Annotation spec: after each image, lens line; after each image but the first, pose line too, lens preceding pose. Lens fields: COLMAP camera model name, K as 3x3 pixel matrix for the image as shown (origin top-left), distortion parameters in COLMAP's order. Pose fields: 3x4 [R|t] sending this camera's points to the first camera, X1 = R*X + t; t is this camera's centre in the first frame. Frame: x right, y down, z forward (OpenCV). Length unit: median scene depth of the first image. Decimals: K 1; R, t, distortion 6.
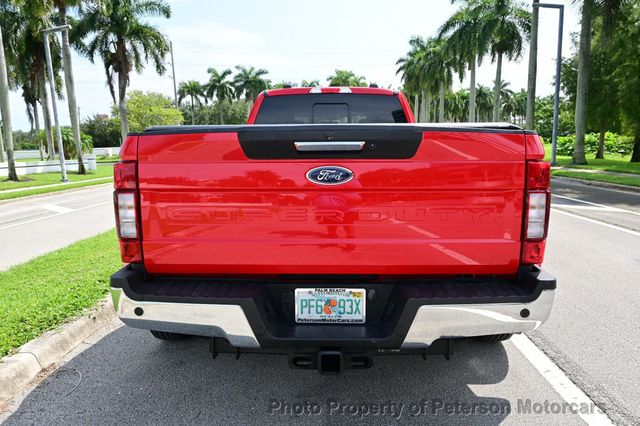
lens RADIAL K [[441.2, 0, 320.0], [0, 441.2, 213.0], [0, 0, 1]] dist [0.005406, -0.000706]
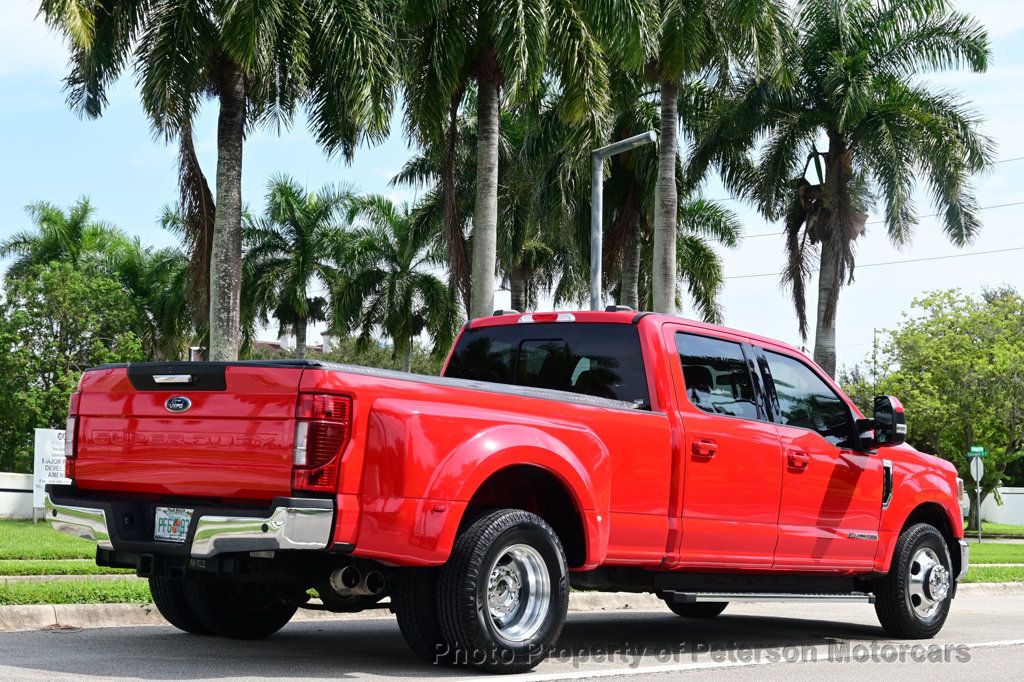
lens RADIAL K [[1815.5, 0, 512.0], [0, 1815.5, 341.0], [0, 0, 1]] dist [-0.027051, -0.013921]
pose [[0.775549, -0.009496, -0.631216, 0.188708], [-0.139834, 0.972465, -0.186438, 0.026348], [0.615605, 0.232857, 0.752866, -0.105686]]
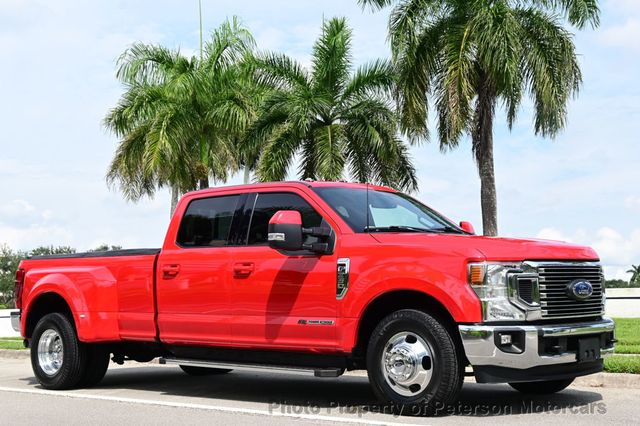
lens RADIAL K [[972.4, 0, 320.0], [0, 972.4, 213.0], [0, 0, 1]] dist [0.013135, -0.002294]
pose [[-0.648031, -0.044964, -0.760286, 0.199255], [-0.083032, 0.996477, 0.011841, -0.039536], [0.757074, 0.070801, -0.649481, 0.349628]]
